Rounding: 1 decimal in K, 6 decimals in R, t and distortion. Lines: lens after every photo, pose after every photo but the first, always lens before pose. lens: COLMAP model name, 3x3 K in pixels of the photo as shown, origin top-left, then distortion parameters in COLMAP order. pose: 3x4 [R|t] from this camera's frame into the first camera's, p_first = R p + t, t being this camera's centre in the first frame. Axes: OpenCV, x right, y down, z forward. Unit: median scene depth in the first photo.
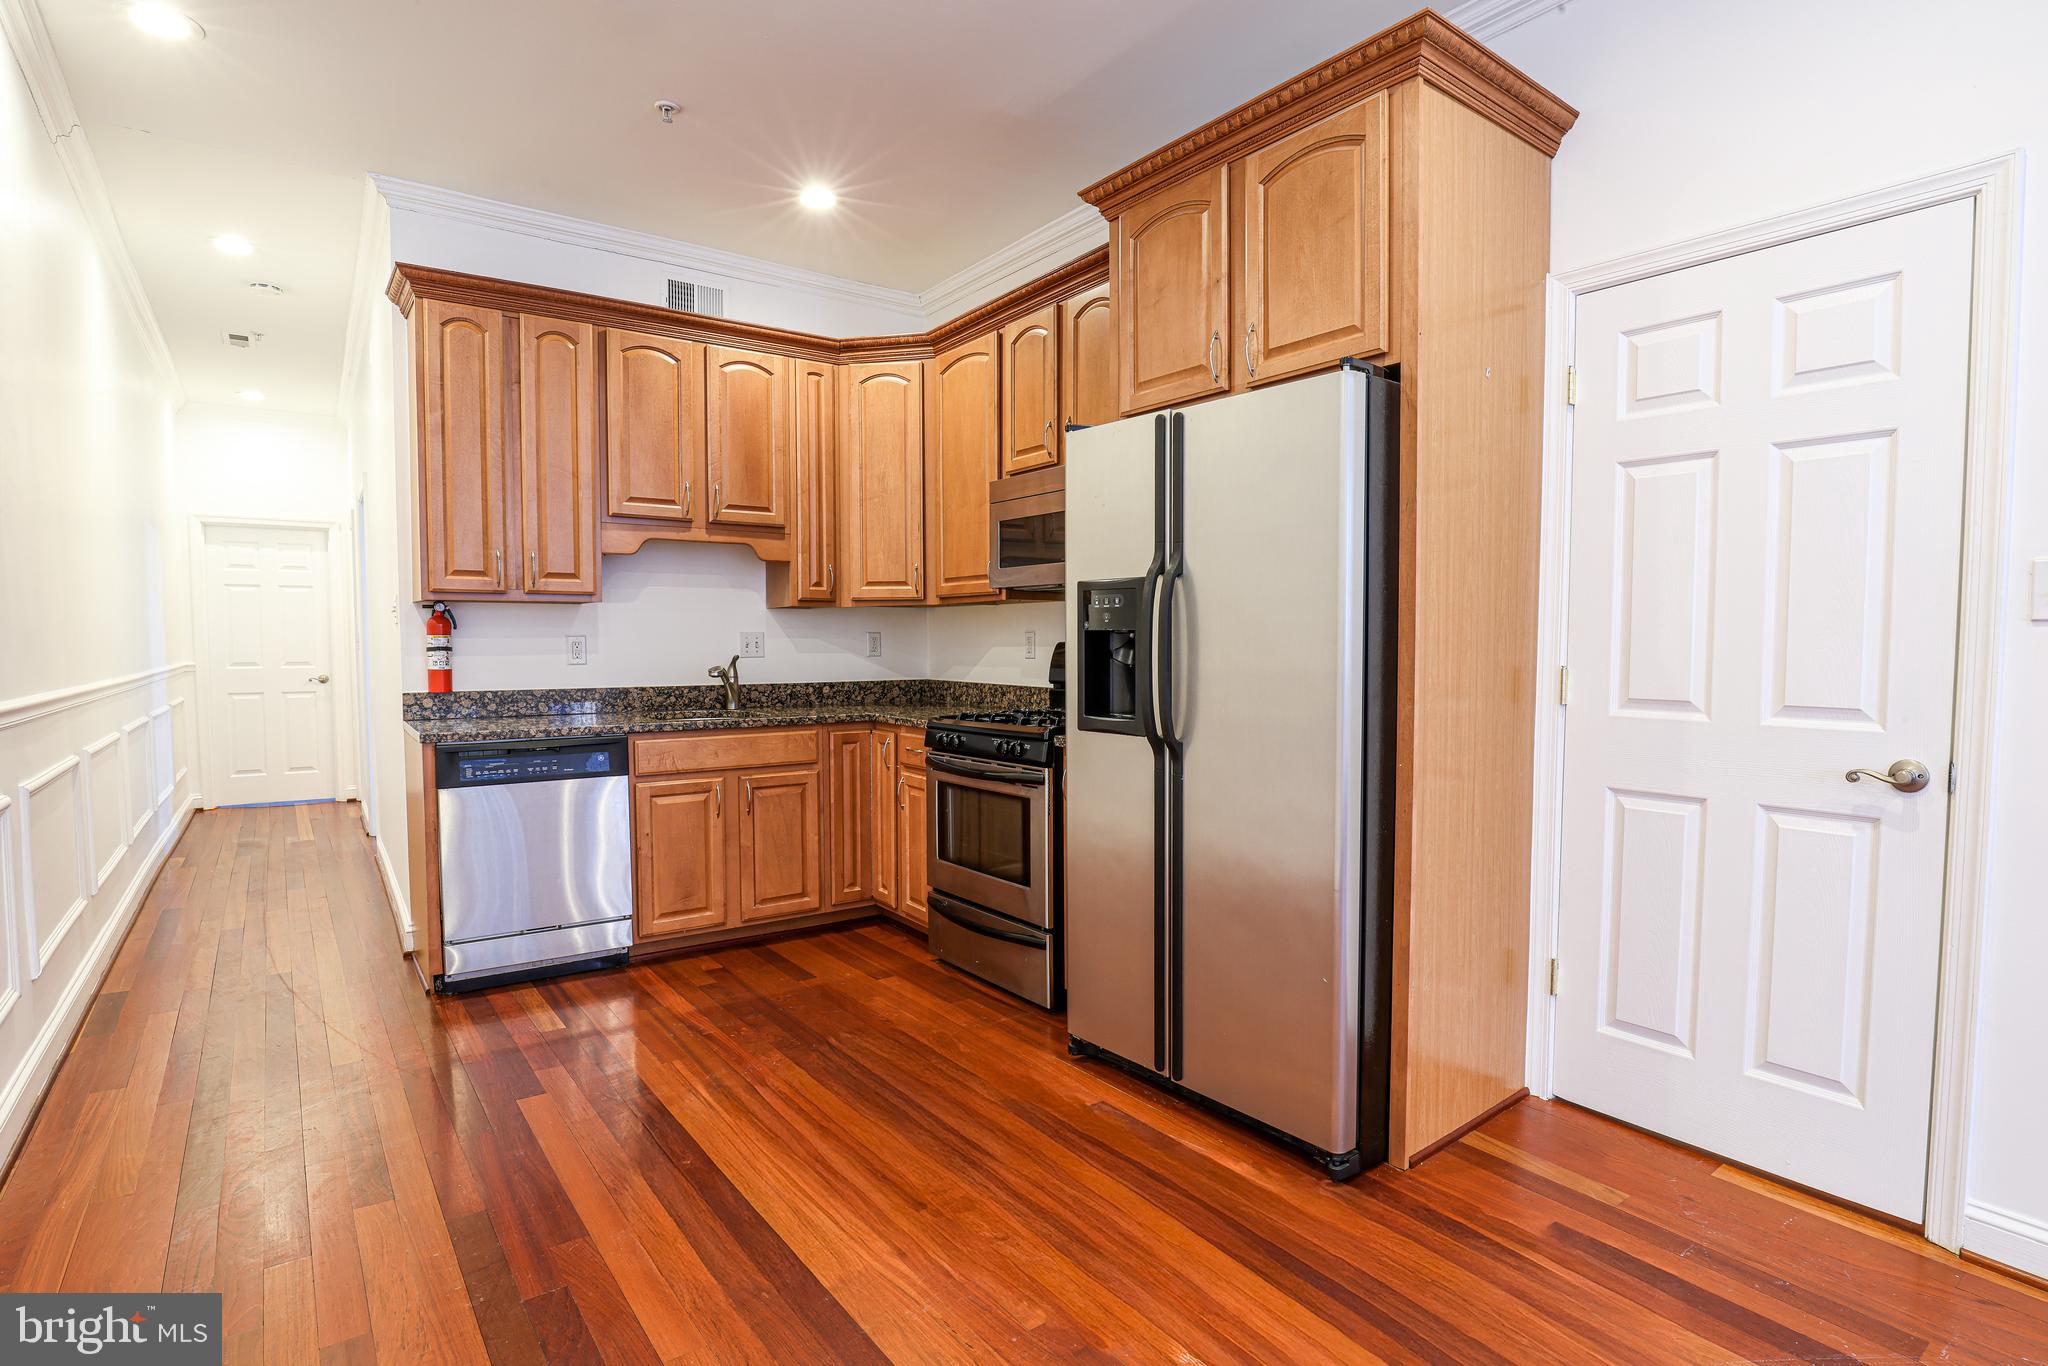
lens RADIAL K [[1008.6, 0, 1024.0], [0, 1008.6, 683.0], [0, 0, 1]] dist [-0.020564, 0.000595]
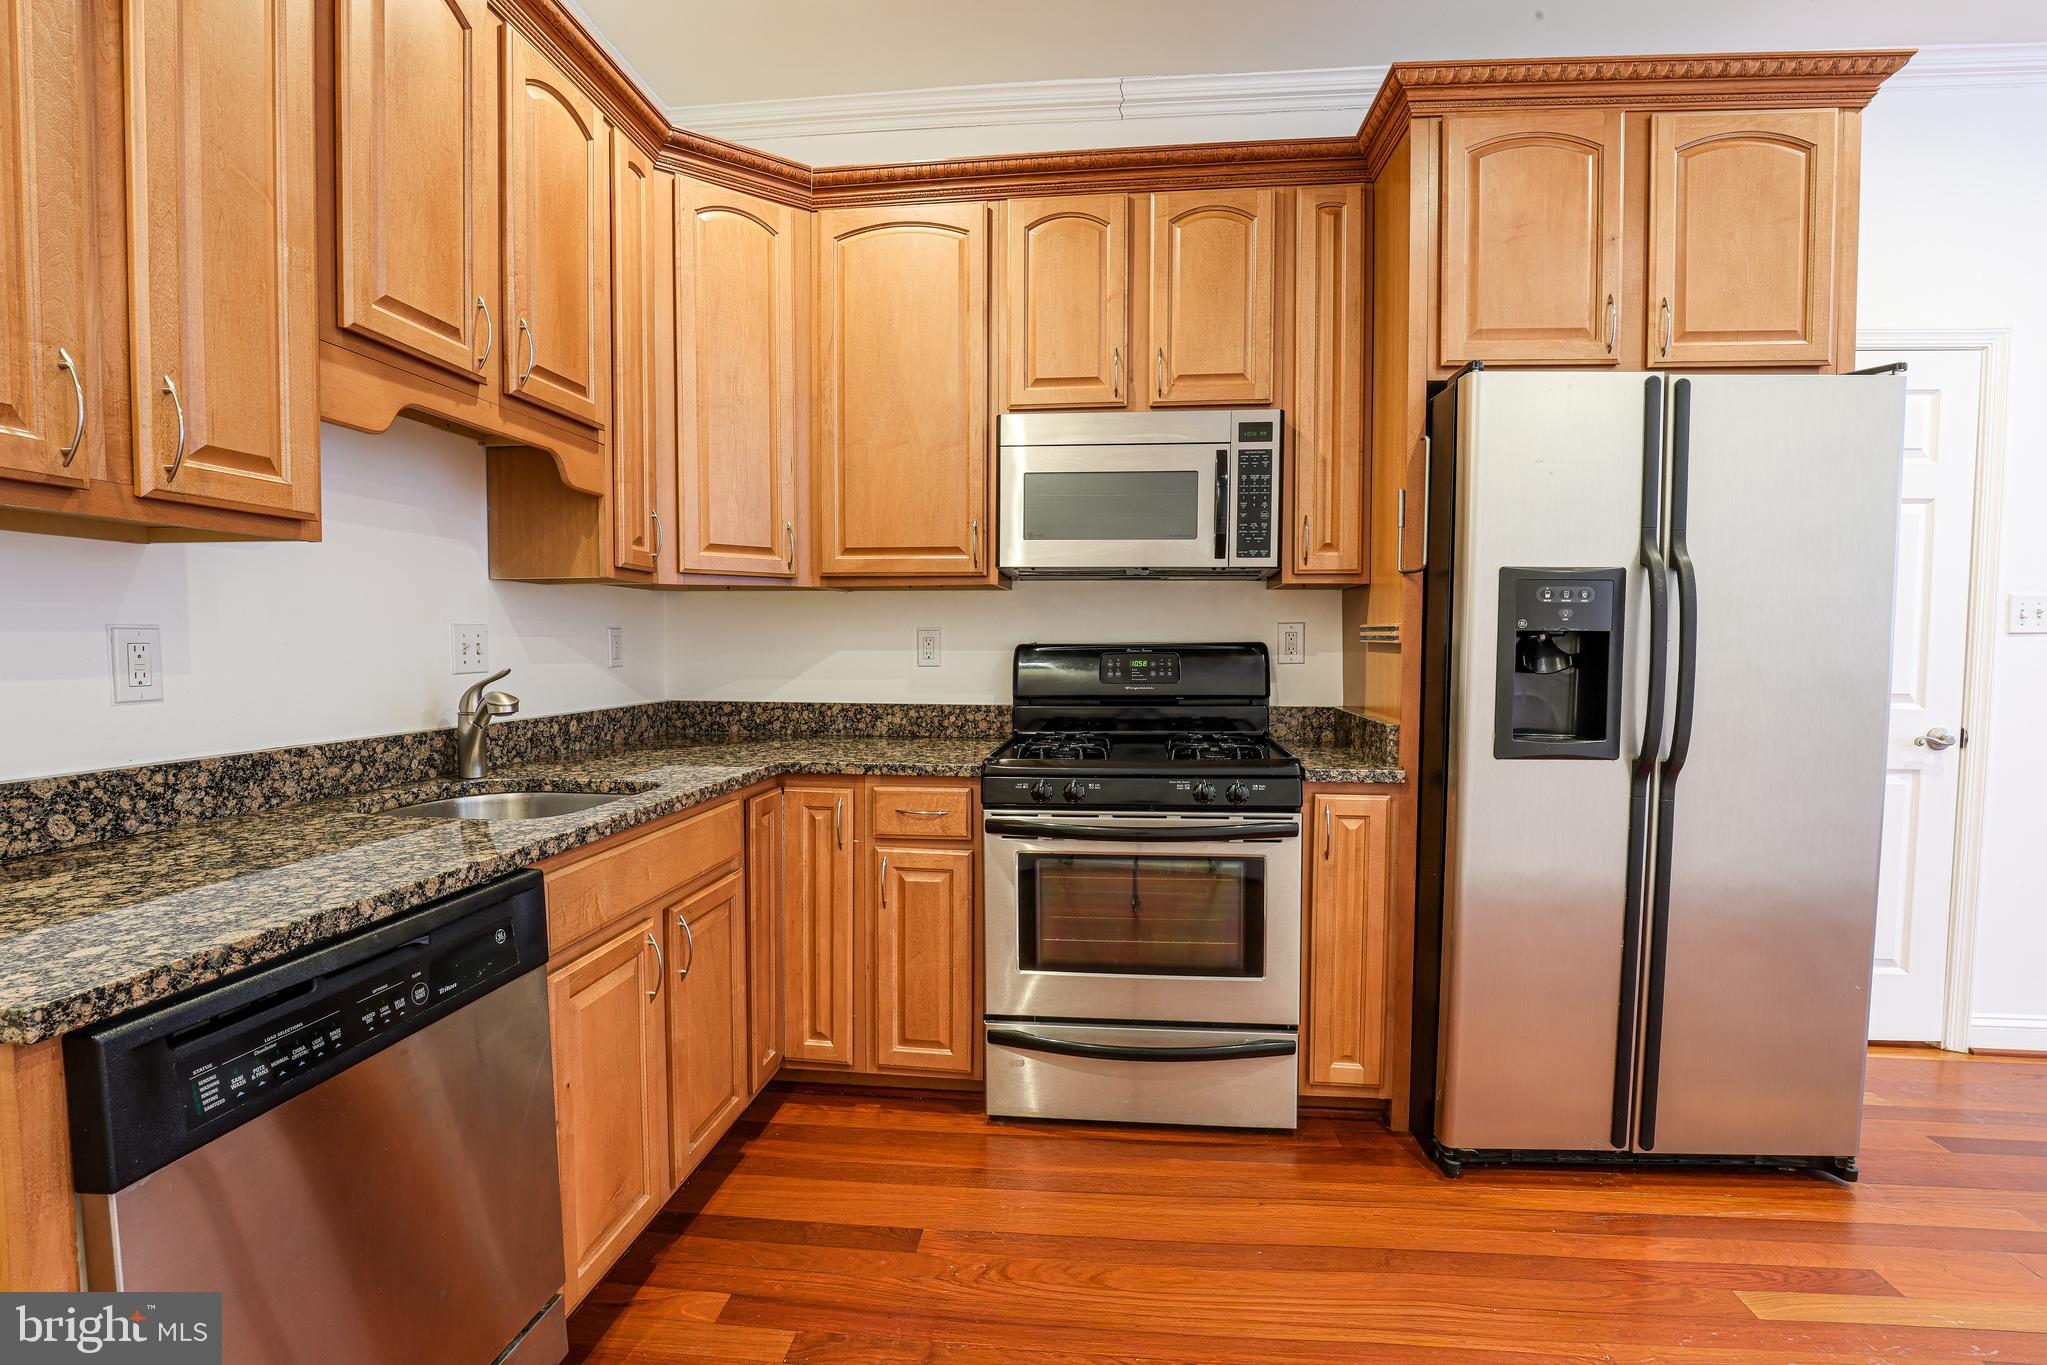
lens RADIAL K [[928.5, 0, 1016.2], [0, 928.5, 686.4], [0, 0, 1]] dist [-0.032284, 0.004975]
pose [[0.674776, -0.032078, 0.737326, -0.599418], [0.027841, 0.999450, 0.018004, -0.026963], [-0.737498, 0.008379, 0.675298, 0.663109]]
